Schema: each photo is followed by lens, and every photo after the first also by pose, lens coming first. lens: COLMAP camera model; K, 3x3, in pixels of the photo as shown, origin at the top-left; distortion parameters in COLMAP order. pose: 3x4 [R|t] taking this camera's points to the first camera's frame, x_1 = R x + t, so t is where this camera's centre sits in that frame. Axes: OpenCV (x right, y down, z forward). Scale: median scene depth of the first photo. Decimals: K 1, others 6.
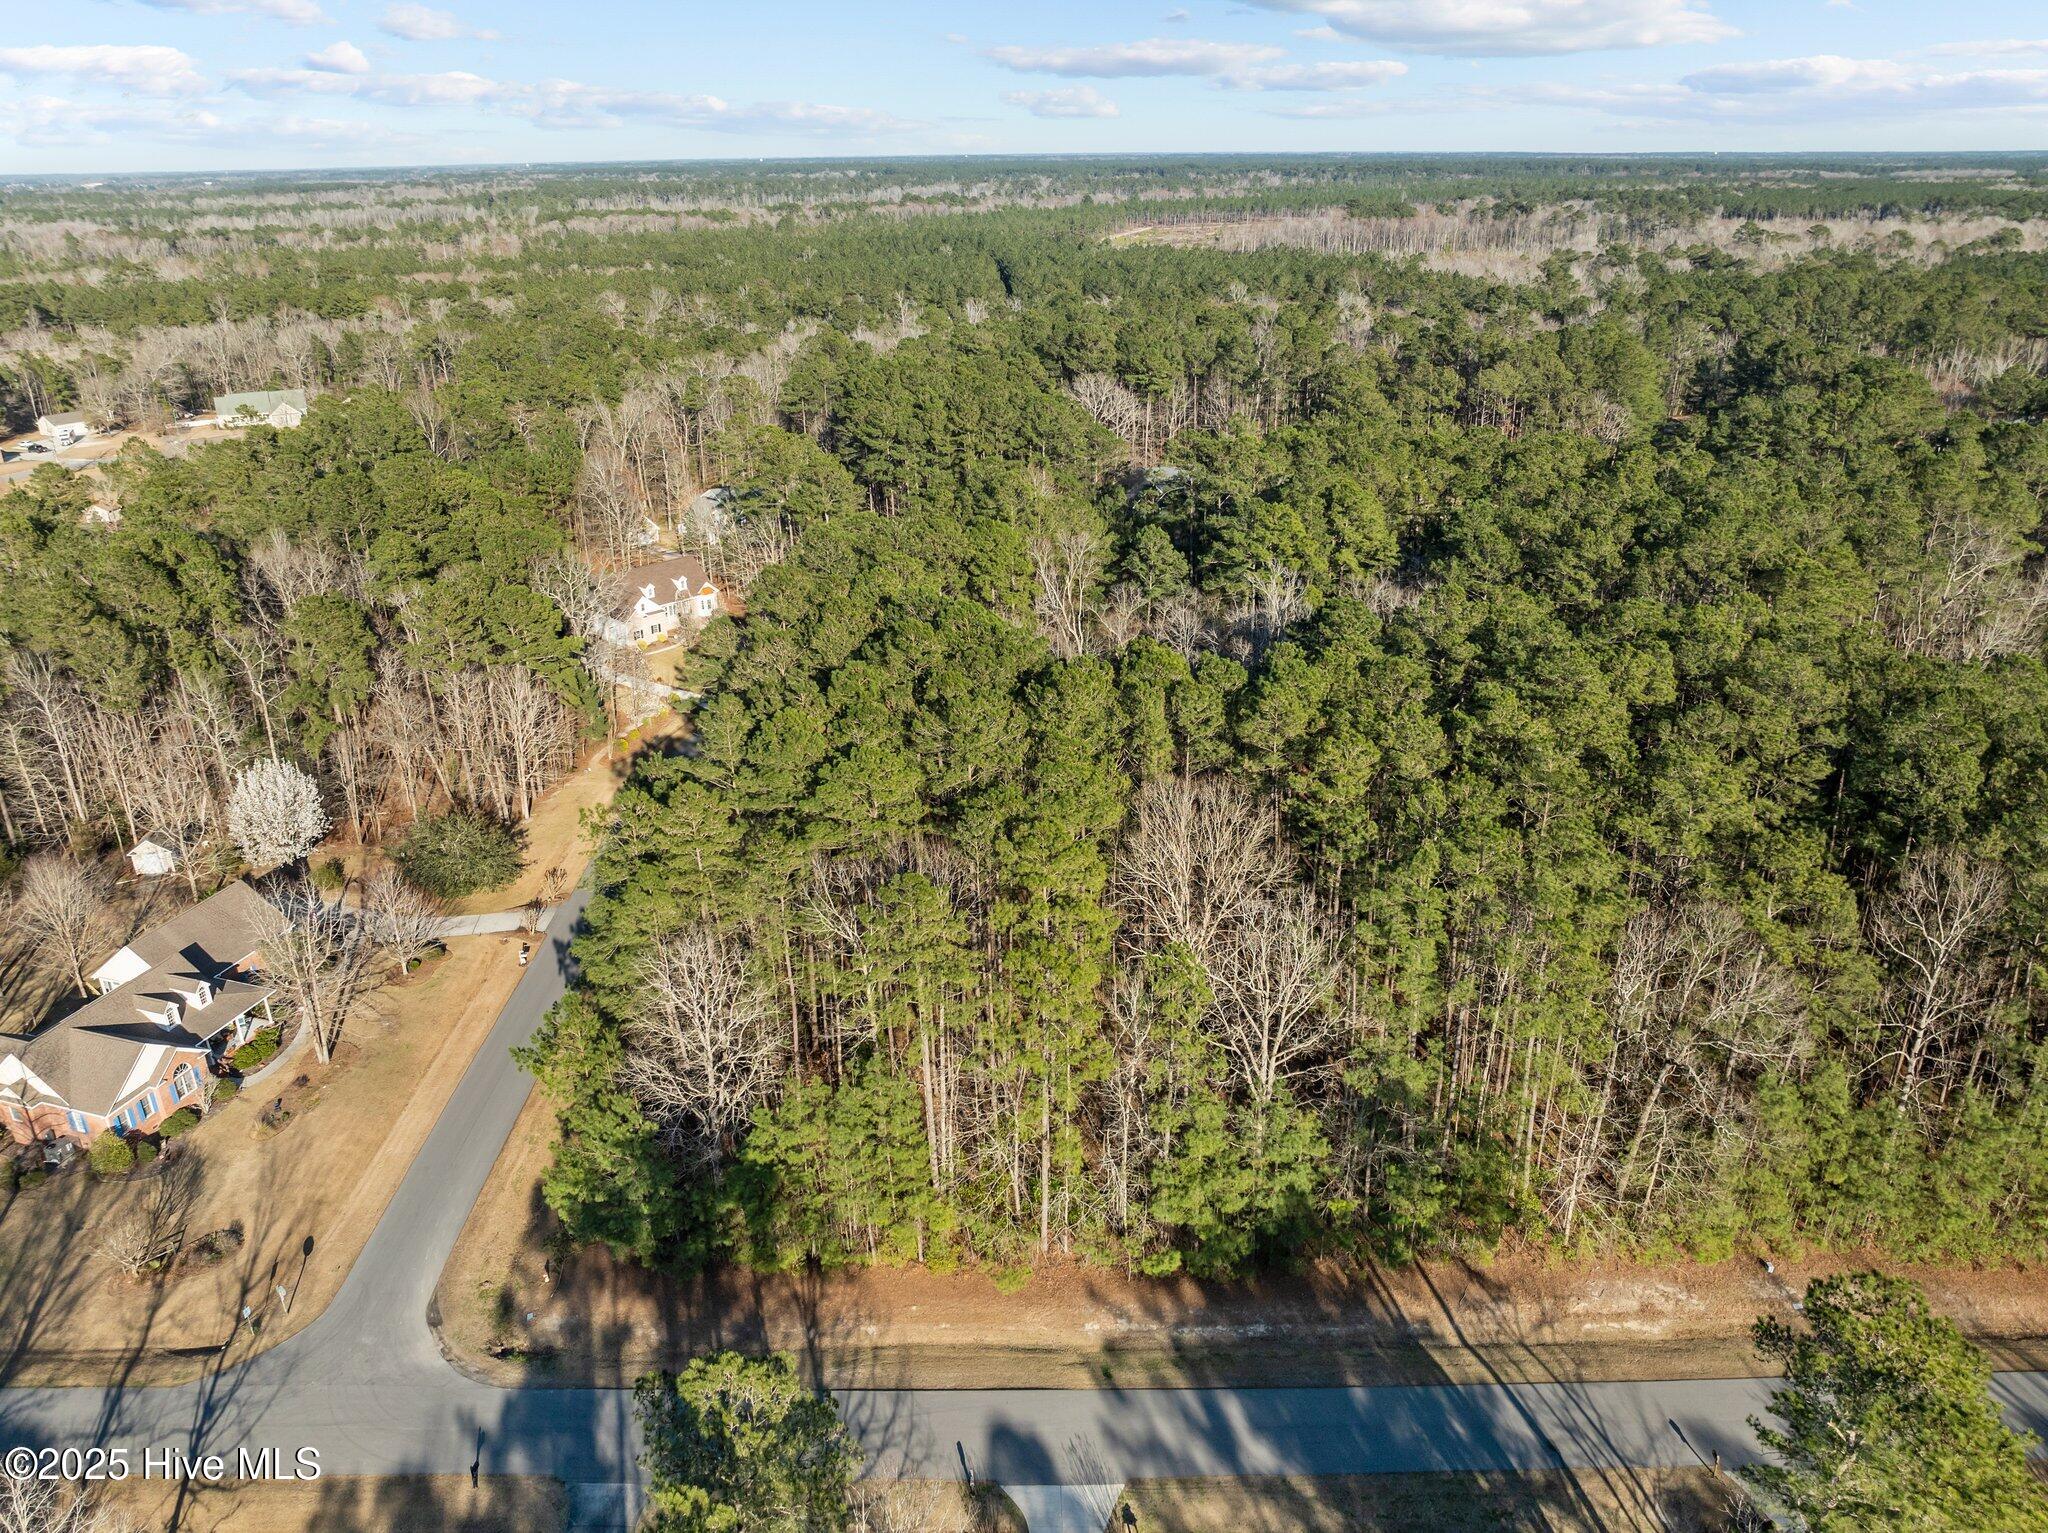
lens RADIAL K [[1486.1, 0, 1017.6], [0, 1486.1, 571.1], [0, 0, 1]] dist [-0.049064, -0.003081]
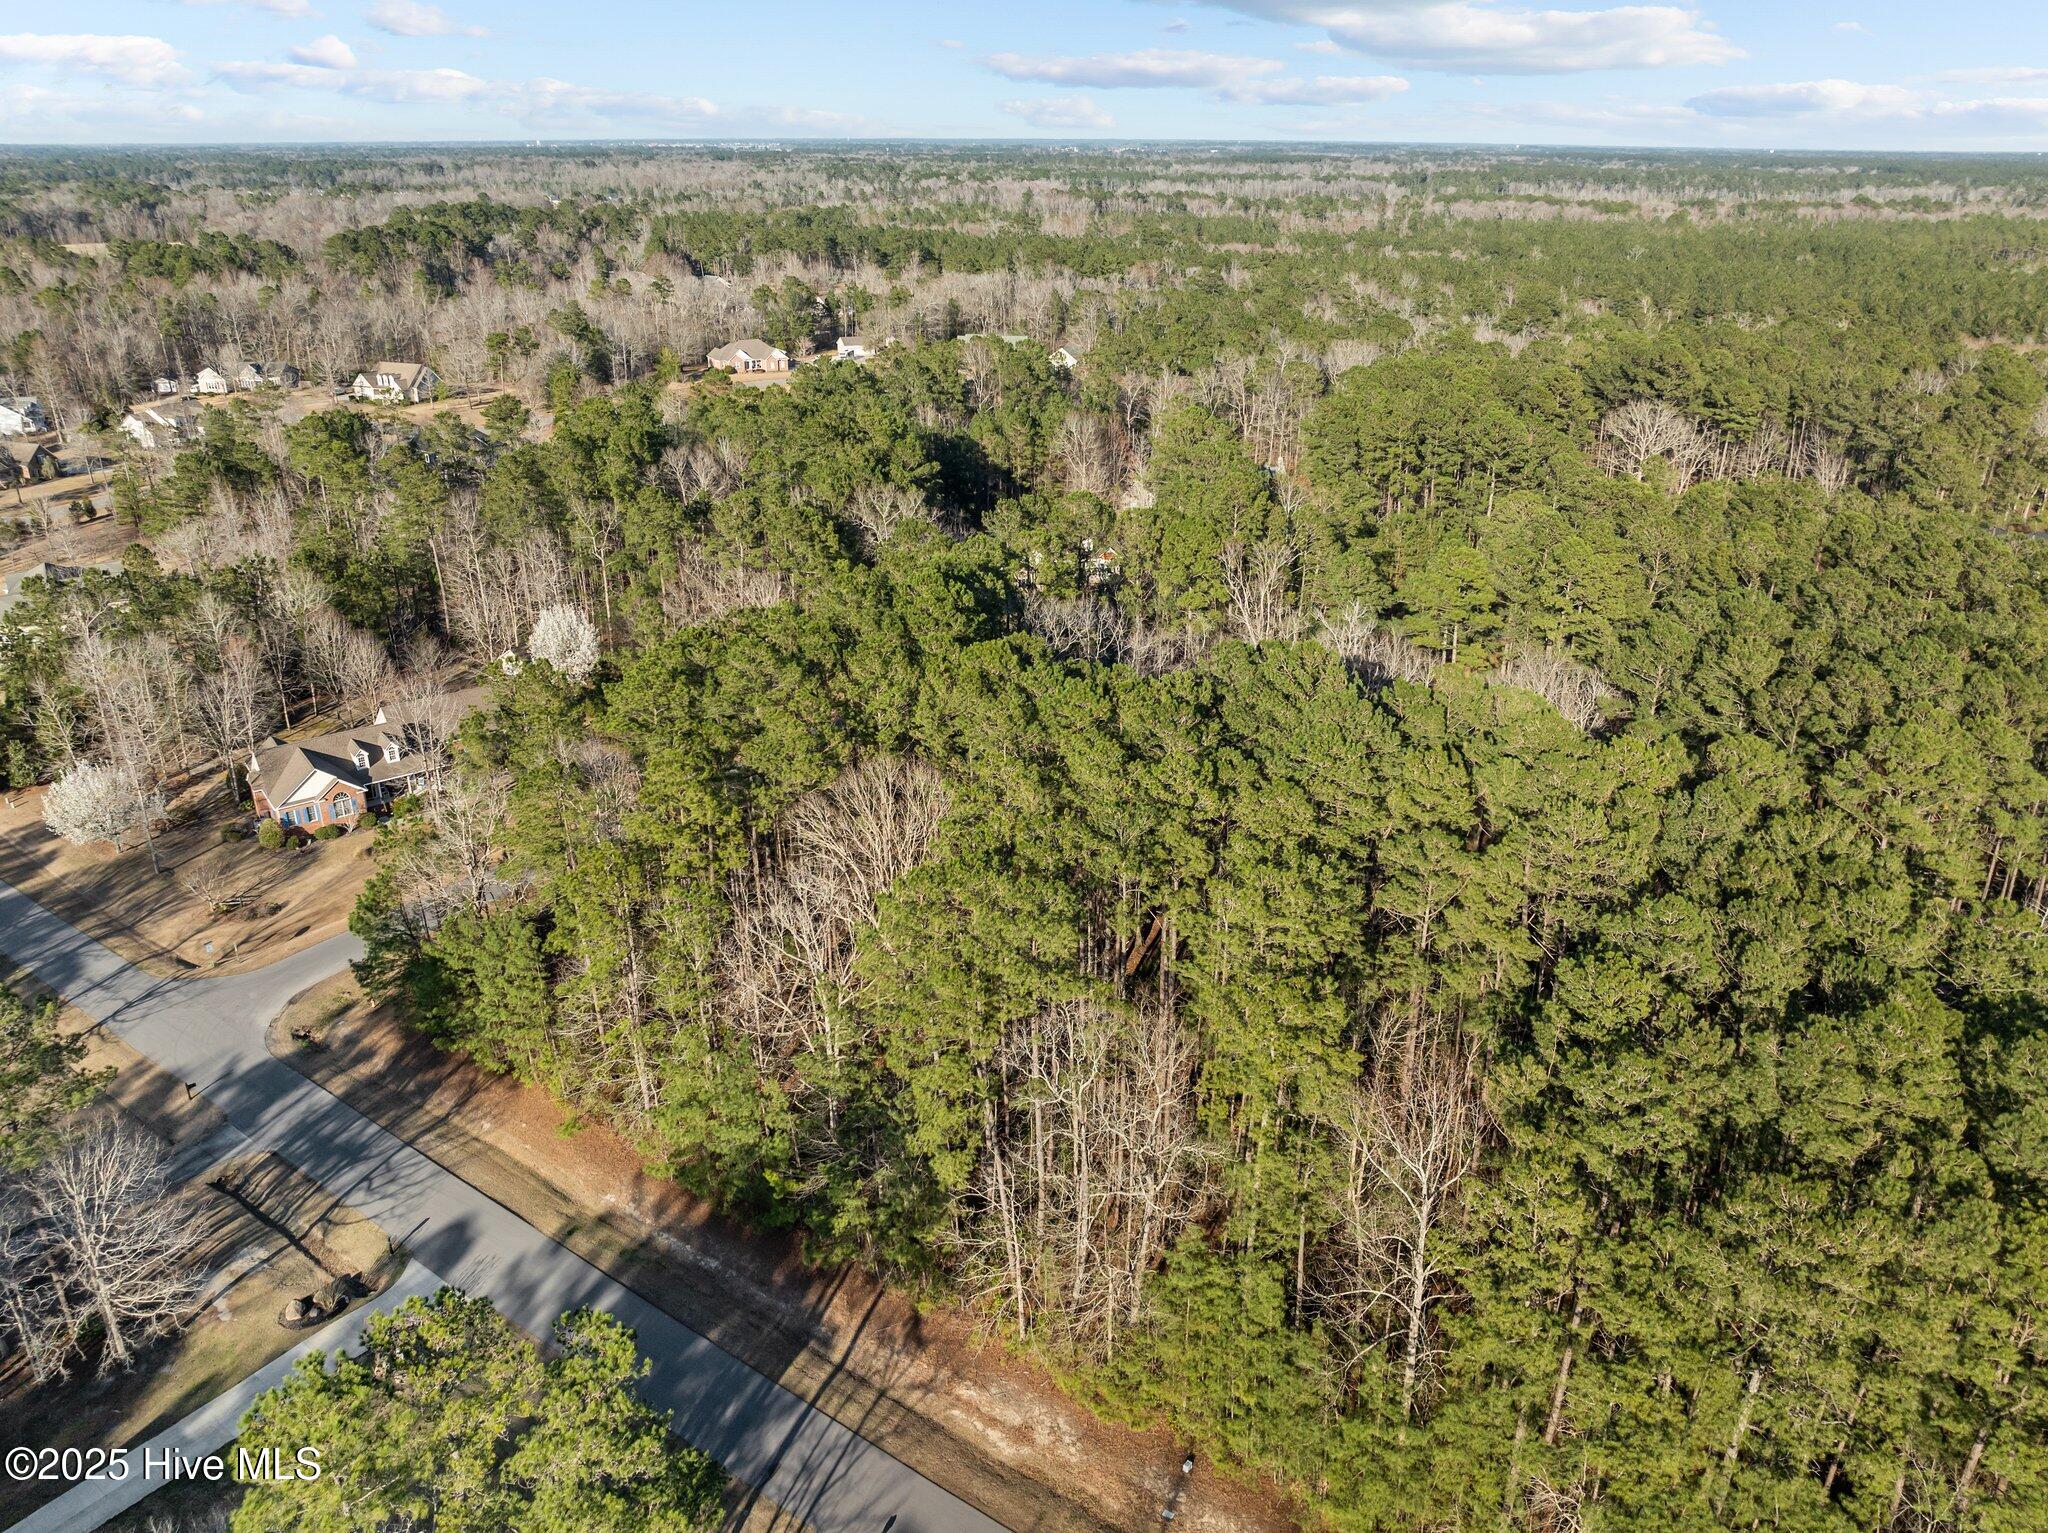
lens RADIAL K [[1486.1, 0, 1017.6], [0, 1486.1, 571.1], [0, 0, 1]] dist [-0.049064, -0.003081]
pose [[0.834704, 0.191305, -0.516402, 0.796891], [-0.194527, 0.979697, 0.048504, -0.066720], [0.515197, 0.059968, 0.854971, 0.177039]]
